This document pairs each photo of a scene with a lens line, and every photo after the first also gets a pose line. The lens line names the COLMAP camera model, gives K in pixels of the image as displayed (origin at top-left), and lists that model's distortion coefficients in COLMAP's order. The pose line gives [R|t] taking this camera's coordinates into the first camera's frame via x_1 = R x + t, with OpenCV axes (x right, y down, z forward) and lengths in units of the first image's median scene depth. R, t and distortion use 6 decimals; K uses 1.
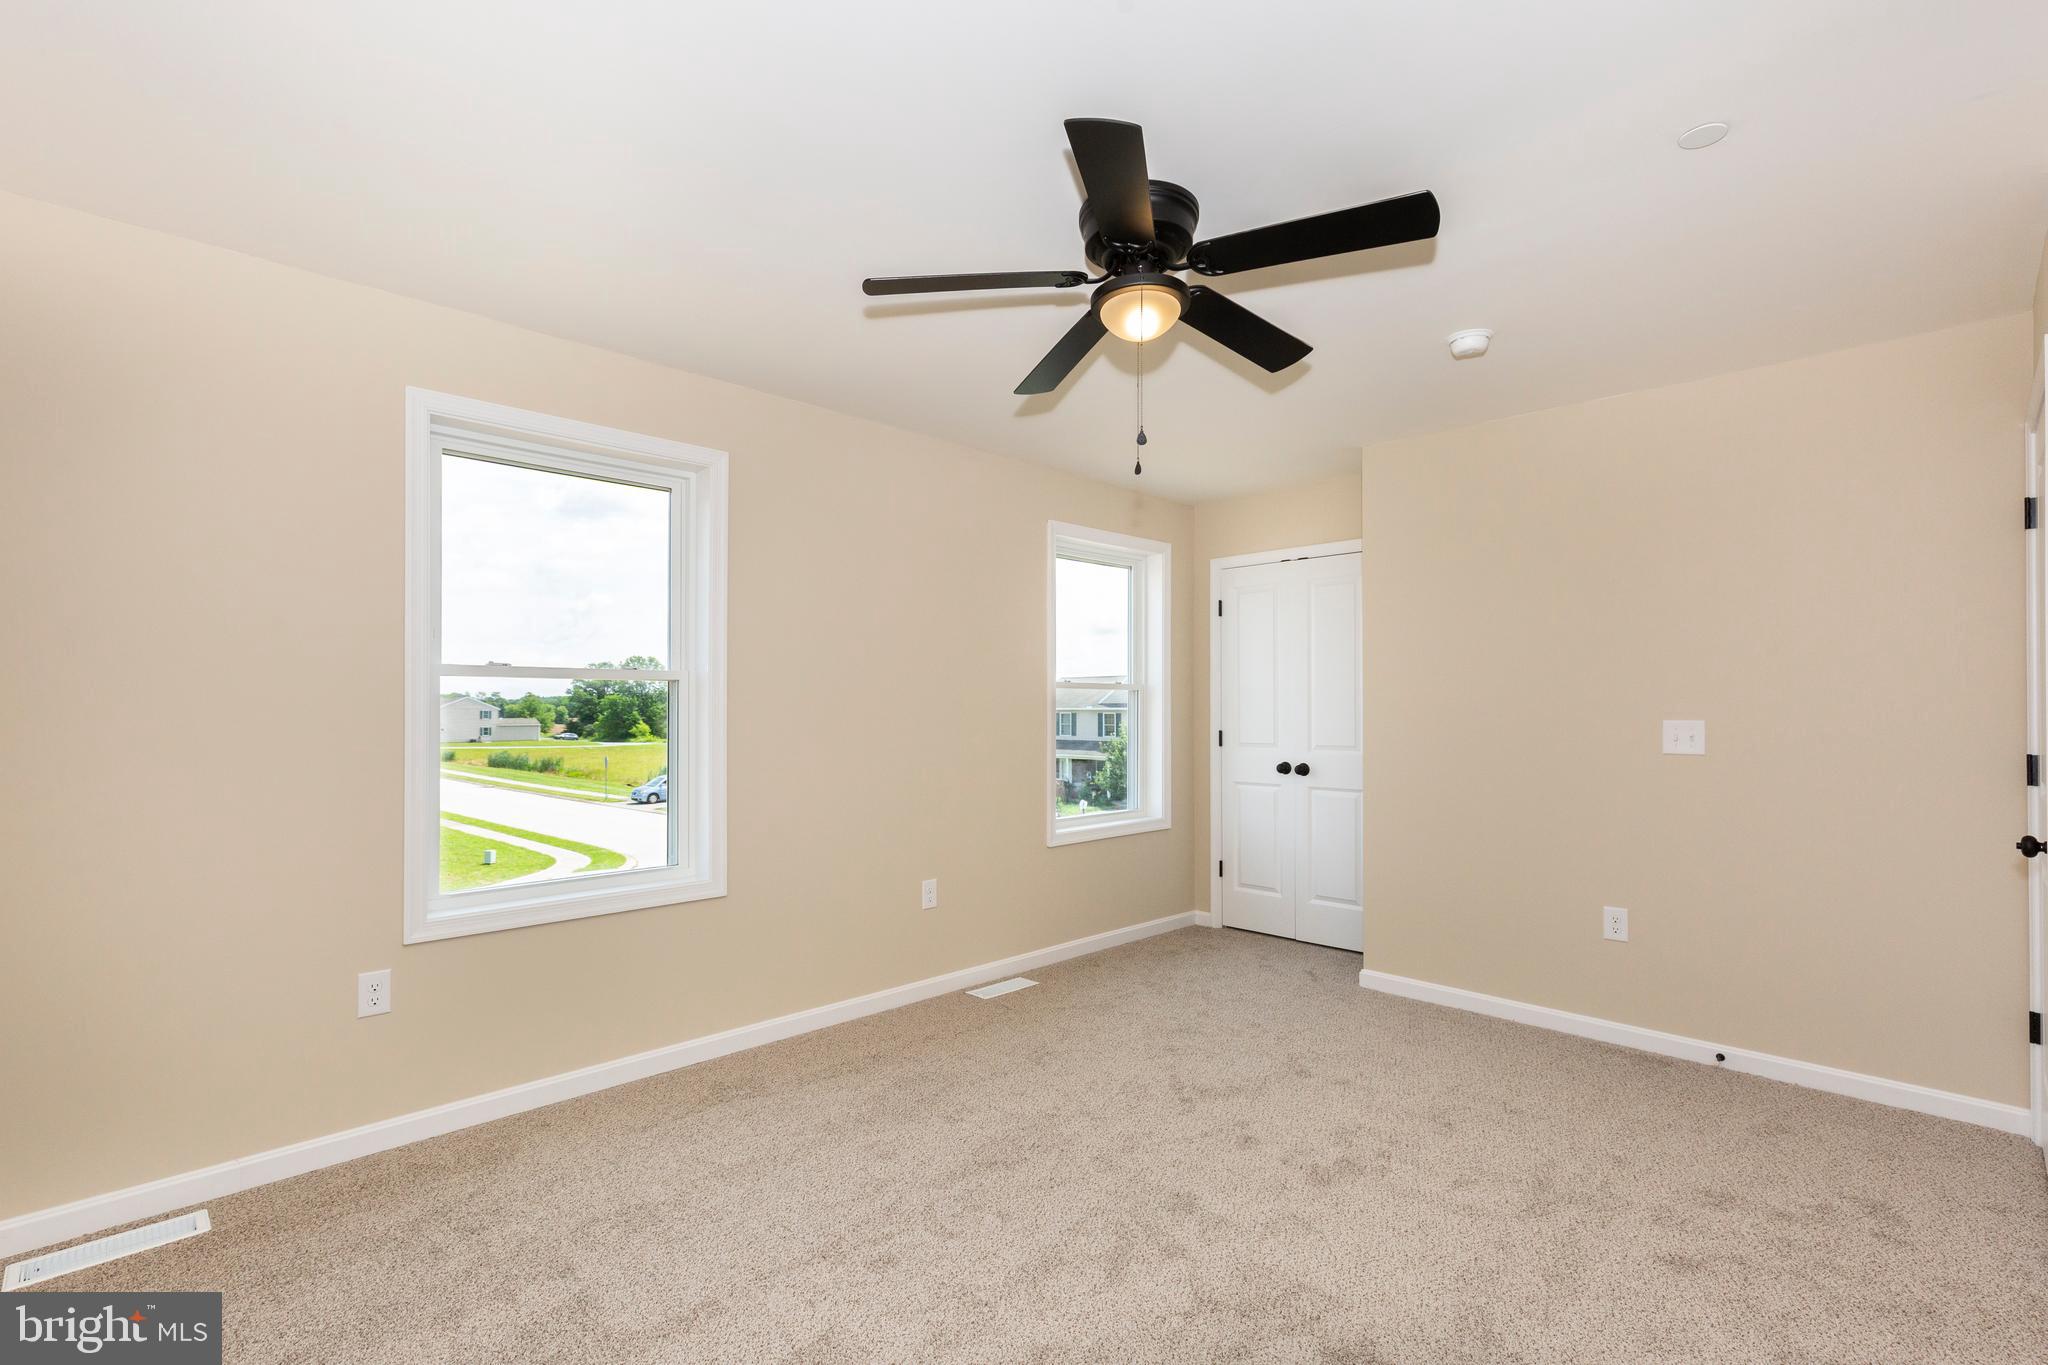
lens RADIAL K [[925.5, 0, 1026.3], [0, 925.5, 703.3], [0, 0, 1]] dist [-0.022799, 0.010153]
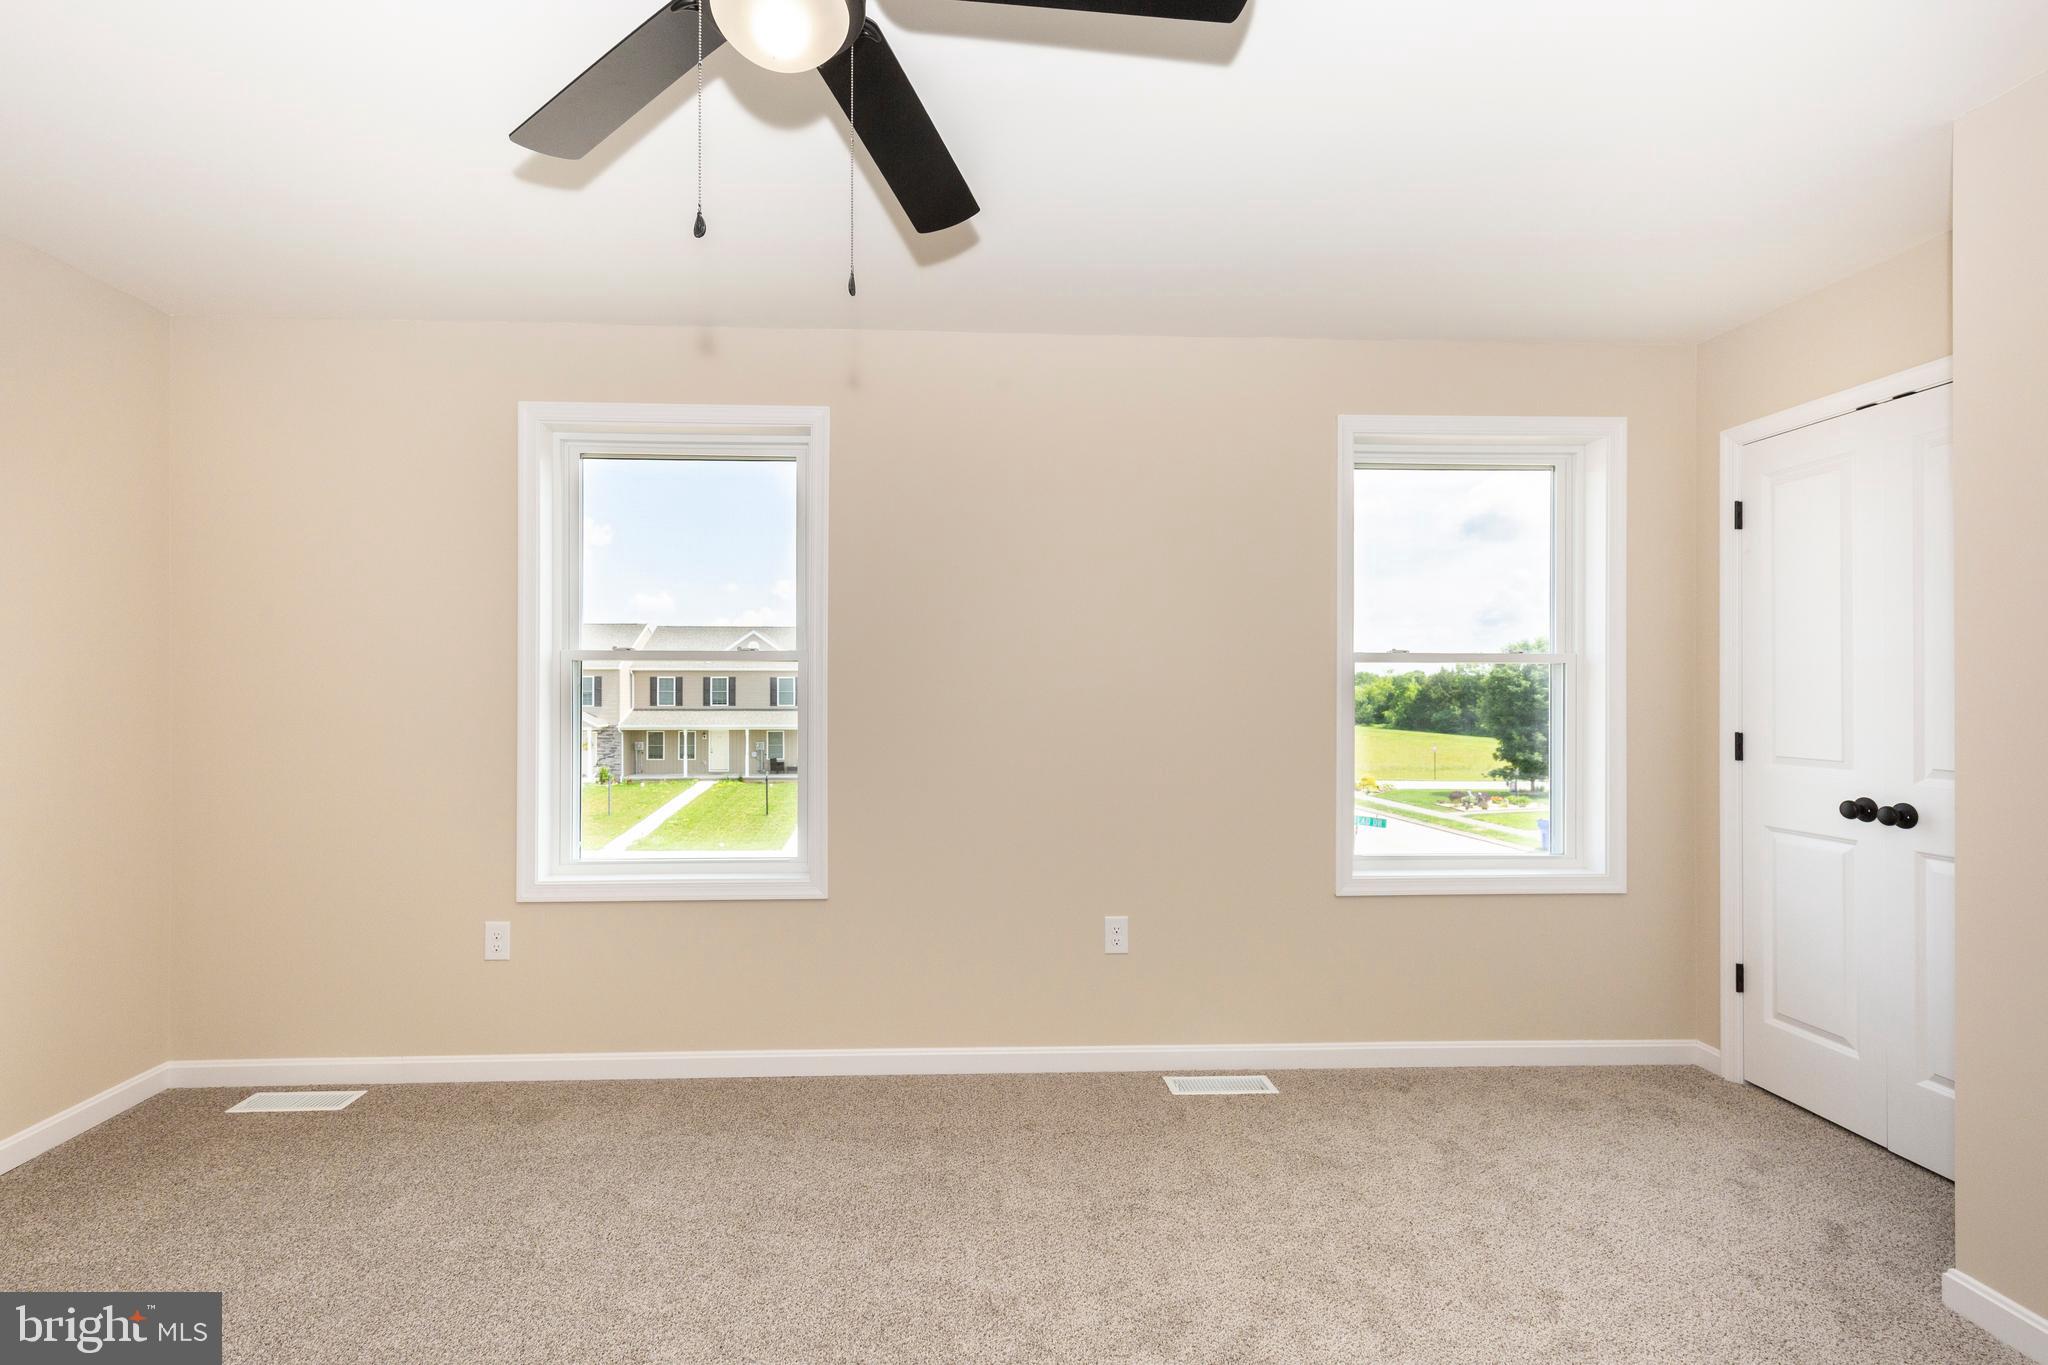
lens RADIAL K [[946.4, 0, 1012.5], [0, 946.4, 688.5], [0, 0, 1]] dist [0.002279, 0.000986]
pose [[0.738572, -0.001971, -0.674172, 0.356009], [0.002054, 0.999998, -0.000673, 0.002992], [0.674172, -0.000888, 0.738574, 0.359871]]
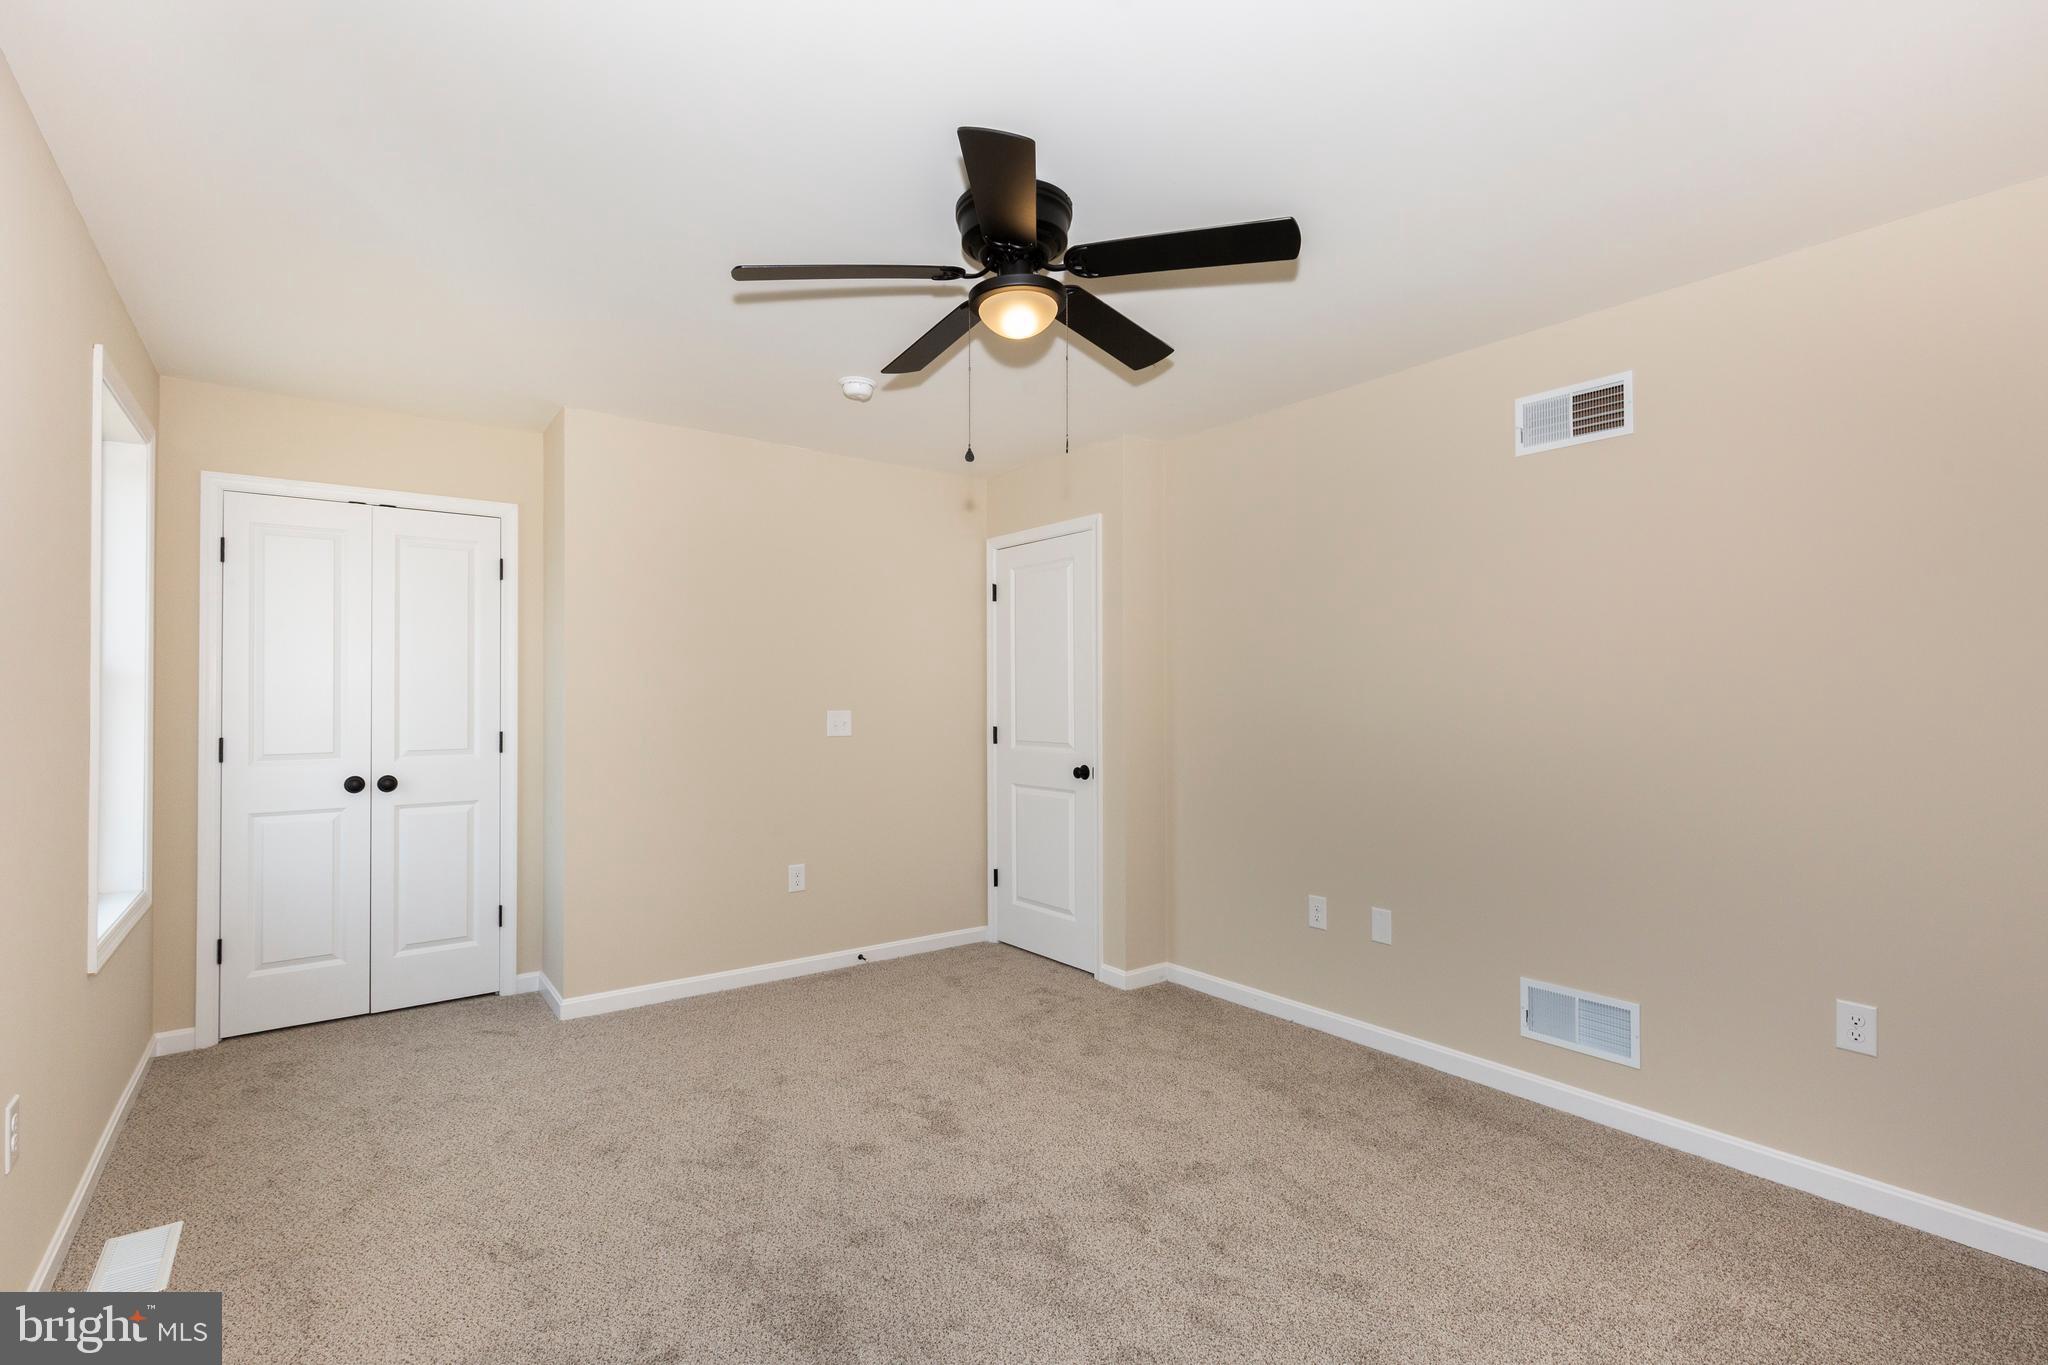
lens RADIAL K [[925.5, 0, 1022.9], [0, 925.5, 724.4], [0, 0, 1]] dist [-0.001050, -0.000510]
pose [[0.132651, -0.026732, 0.990802, -0.461866], [-0.004186, 0.999612, 0.027530, 0.000943], [-0.991154, -0.007800, 0.132487, 0.474443]]
